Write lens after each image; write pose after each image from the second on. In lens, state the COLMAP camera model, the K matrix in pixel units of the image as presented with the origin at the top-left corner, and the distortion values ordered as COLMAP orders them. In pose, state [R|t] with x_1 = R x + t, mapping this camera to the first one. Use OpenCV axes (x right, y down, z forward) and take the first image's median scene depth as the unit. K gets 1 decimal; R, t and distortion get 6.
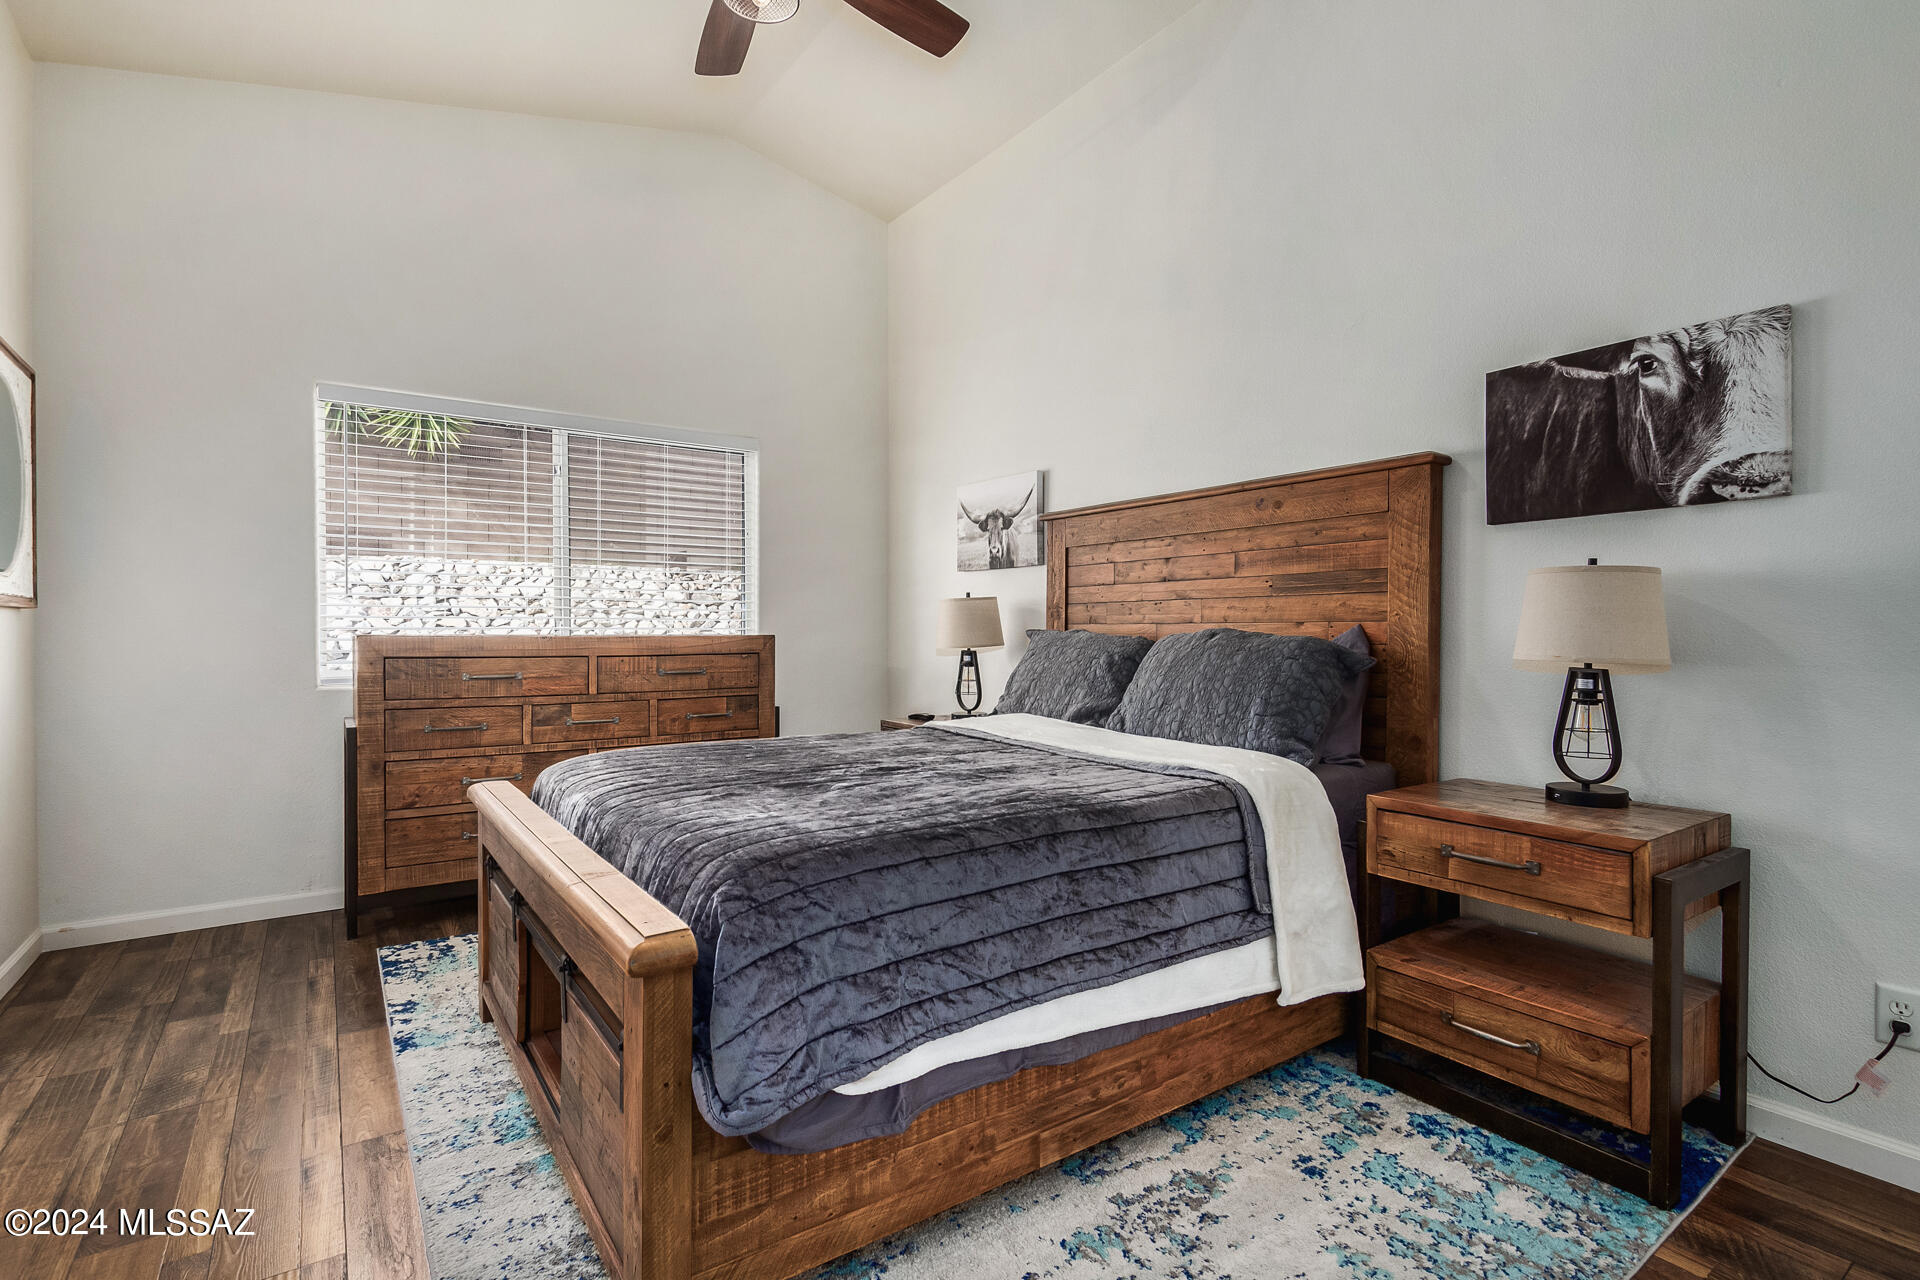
lens RADIAL K [[906.8, 0, 964.4], [0, 906.8, 638.7], [0, 0, 1]] dist [0.001385, -0.001298]
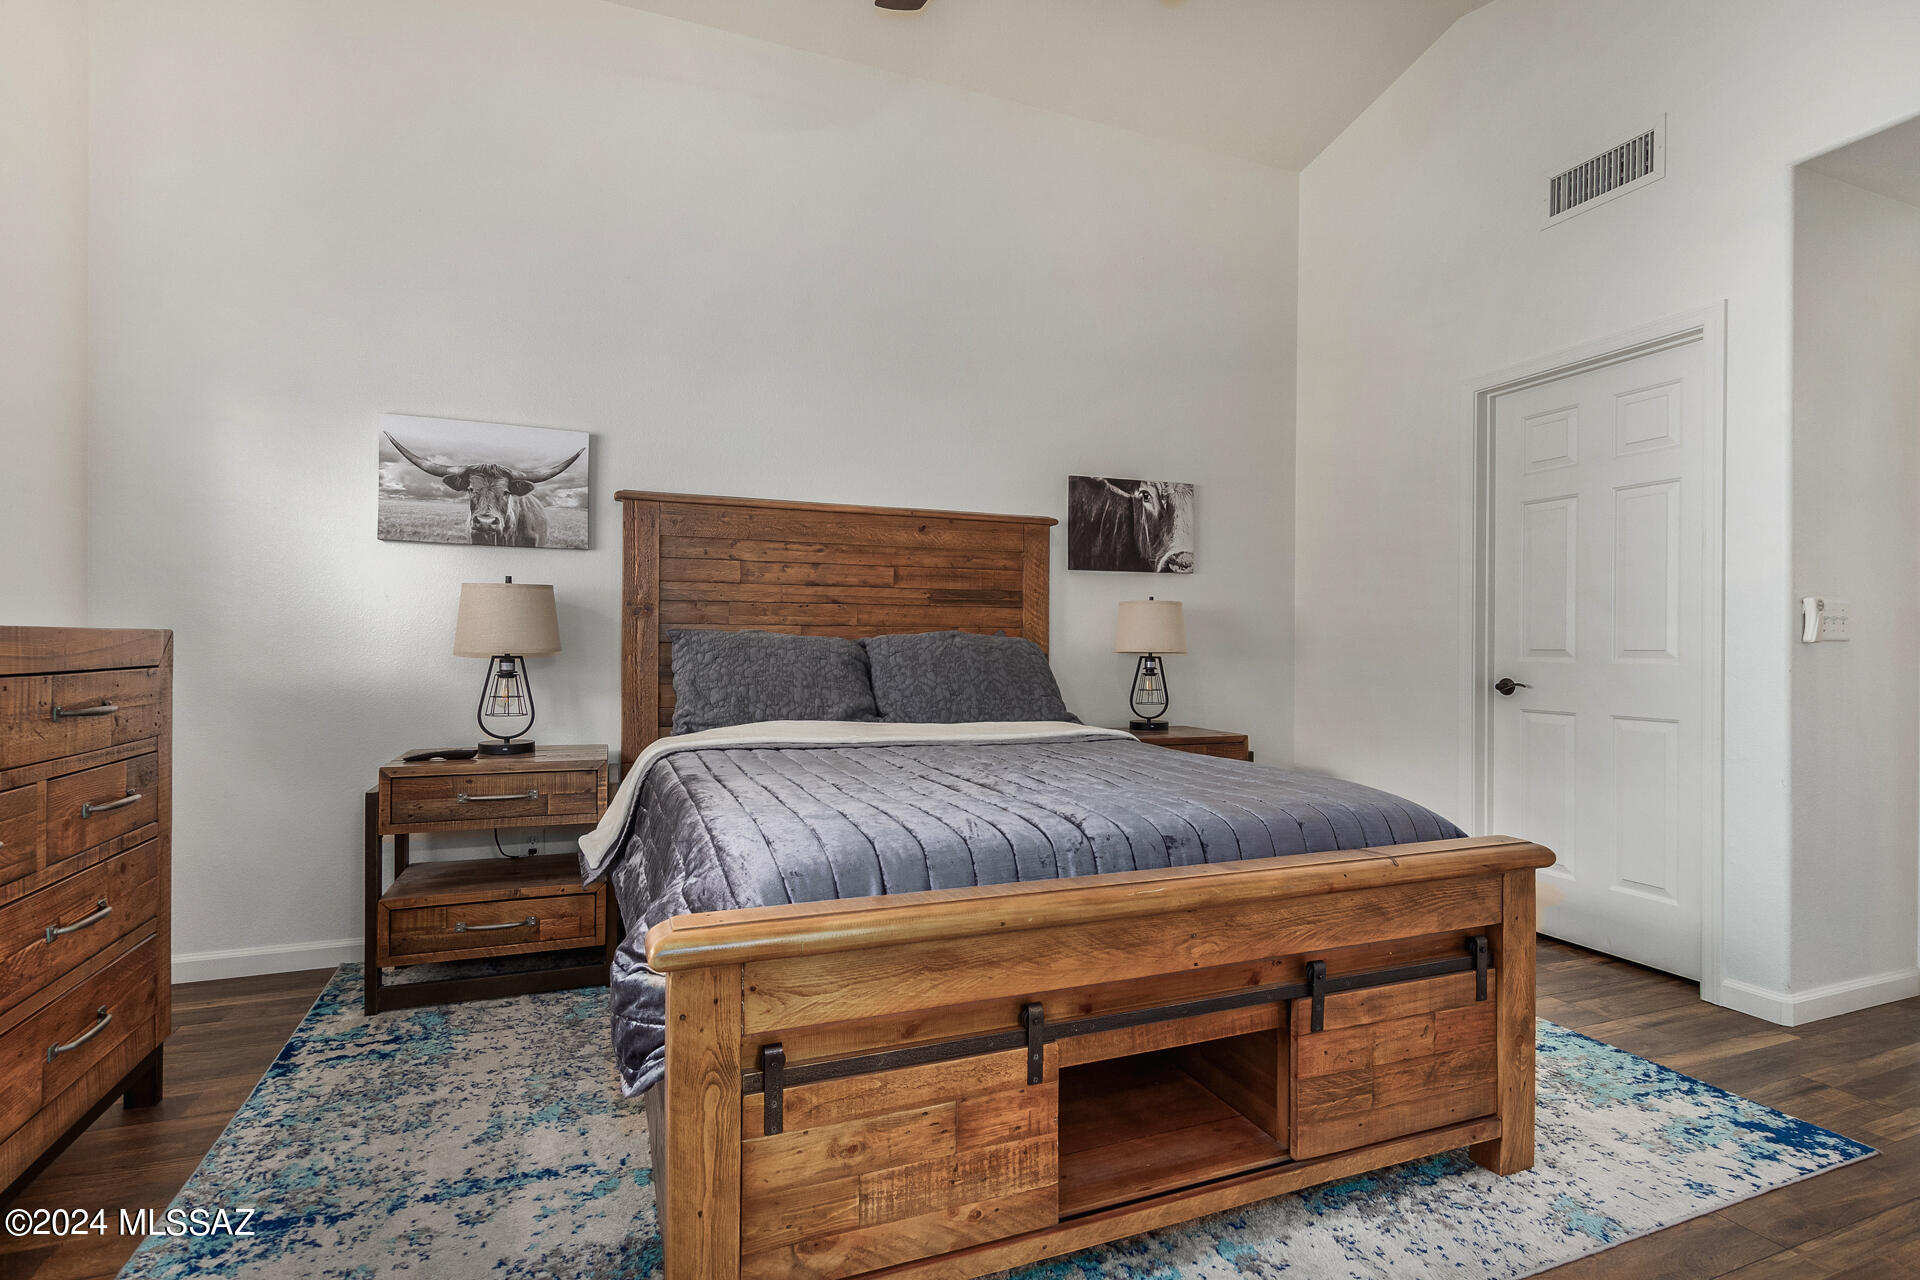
lens RADIAL K [[906.8, 0, 957.4], [0, 906.8, 642.4], [0, 0, 1]] dist [0.001385, -0.001298]
pose [[0.249126, 0.007933, 0.968439, -1.095361], [0.003461, 0.999953, -0.009081, 0.018585], [-0.968465, 0.005614, 0.249087, 0.847682]]
